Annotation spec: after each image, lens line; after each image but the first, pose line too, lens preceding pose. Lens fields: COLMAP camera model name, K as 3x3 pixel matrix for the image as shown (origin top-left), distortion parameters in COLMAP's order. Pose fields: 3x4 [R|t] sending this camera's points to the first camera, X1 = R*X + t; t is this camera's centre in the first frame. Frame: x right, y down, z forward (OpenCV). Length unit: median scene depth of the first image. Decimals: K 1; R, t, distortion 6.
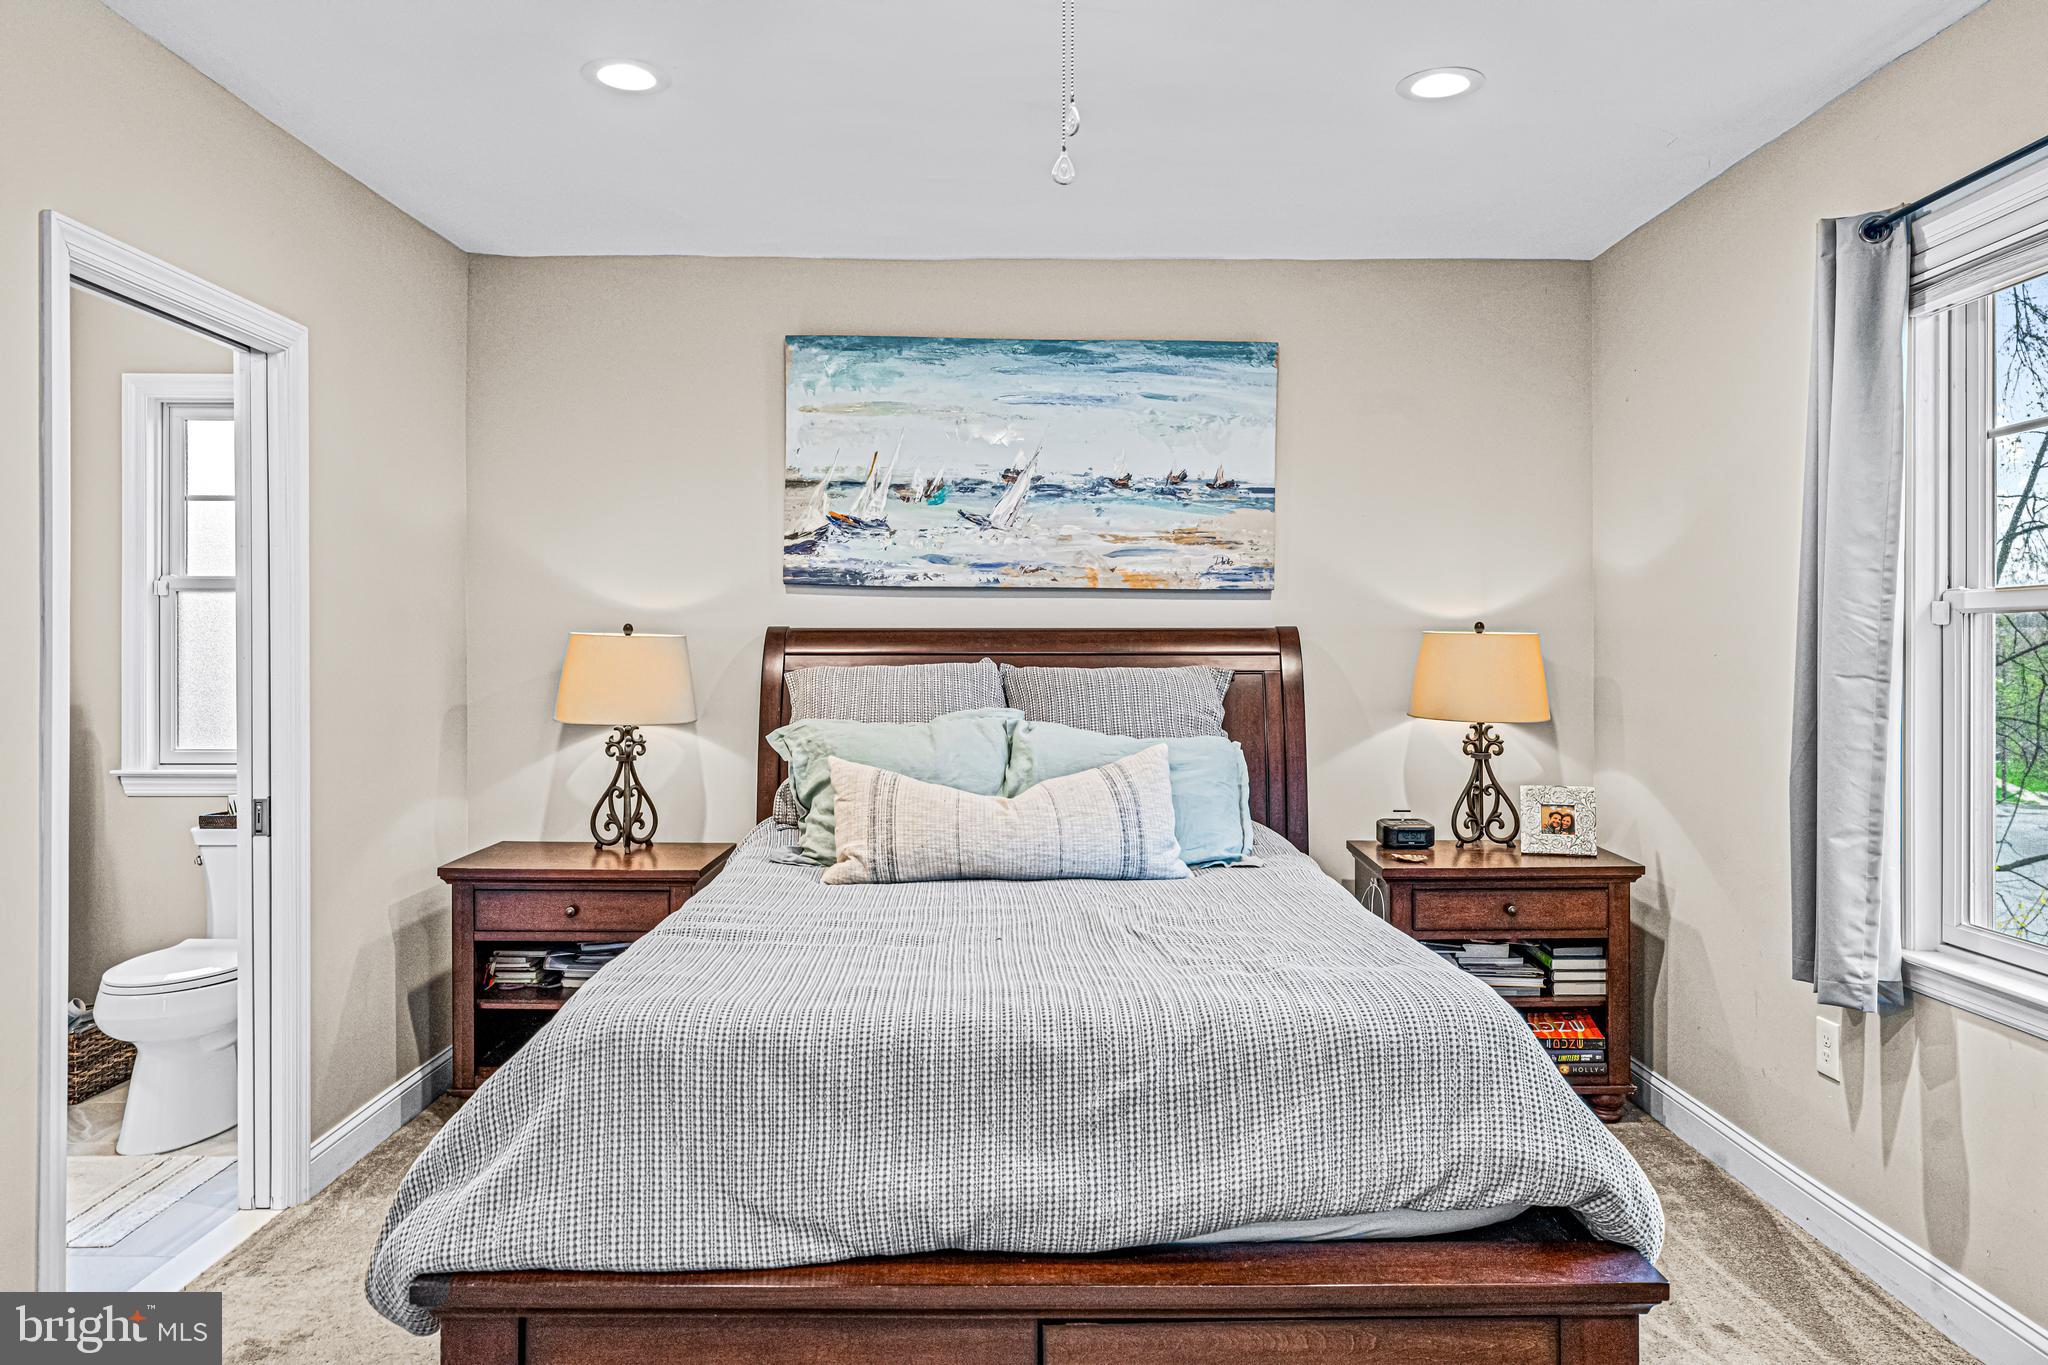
lens RADIAL K [[1347.2, 0, 1095.1], [0, 1347.2, 634.1], [0, 0, 1]] dist [-0.000982, -0.000910]
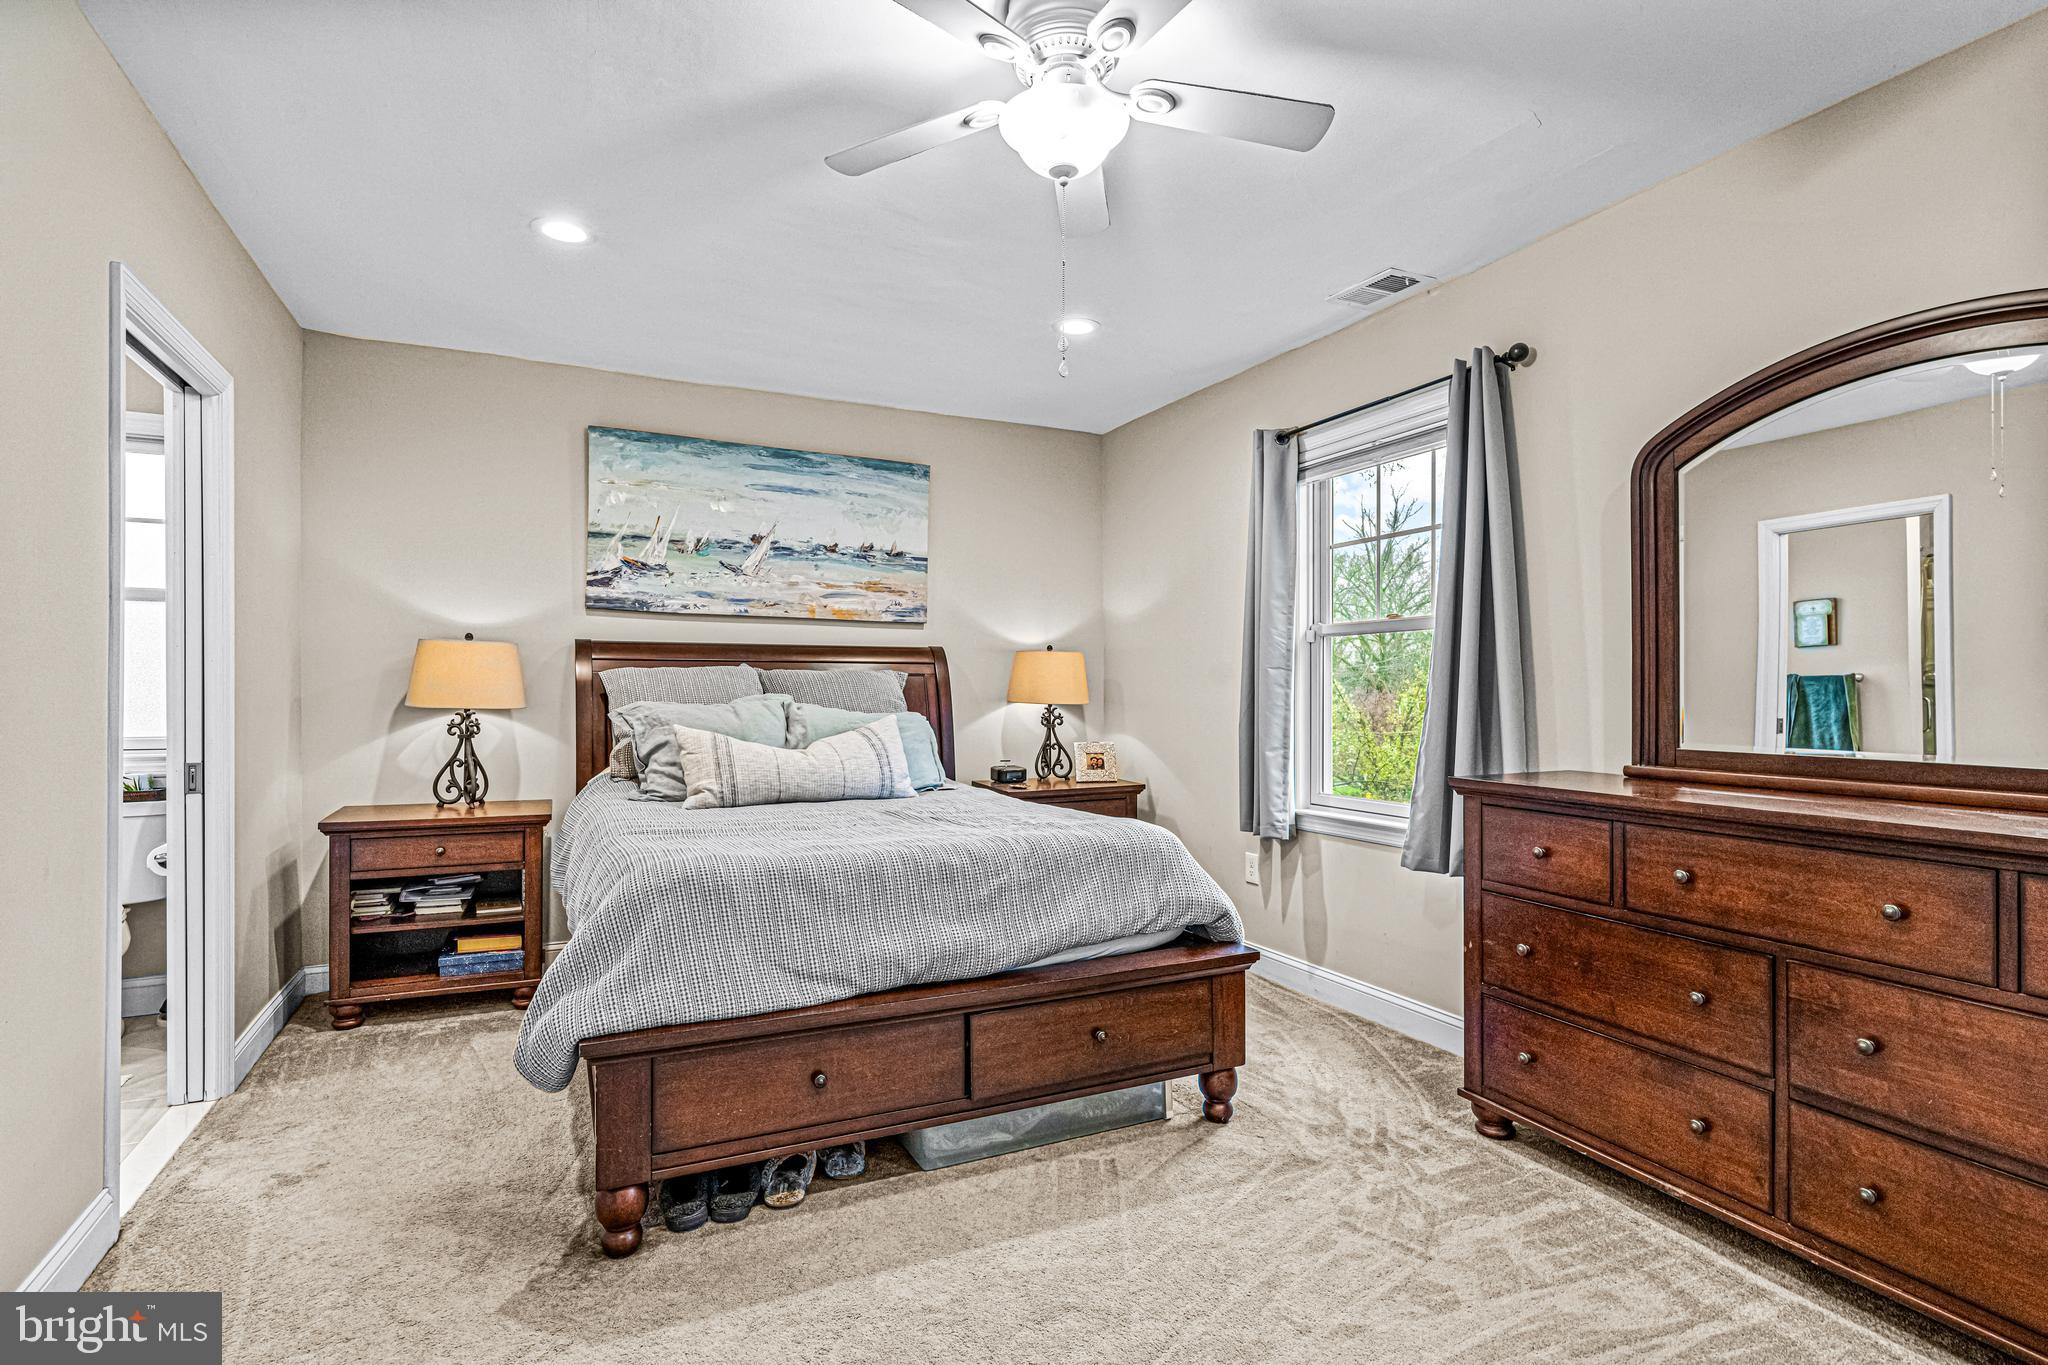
lens RADIAL K [[1015.4, 0, 1016.8], [0, 1015.4, 686.2], [0, 0, 1]] dist [-0.007137, 0.001800]
pose [[0.904363, 0.003403, 0.426751, -0.315370], [-0.002098, 0.999992, -0.003527, 0.050922], [-0.426759, 0.002295, 0.904362, -0.126946]]
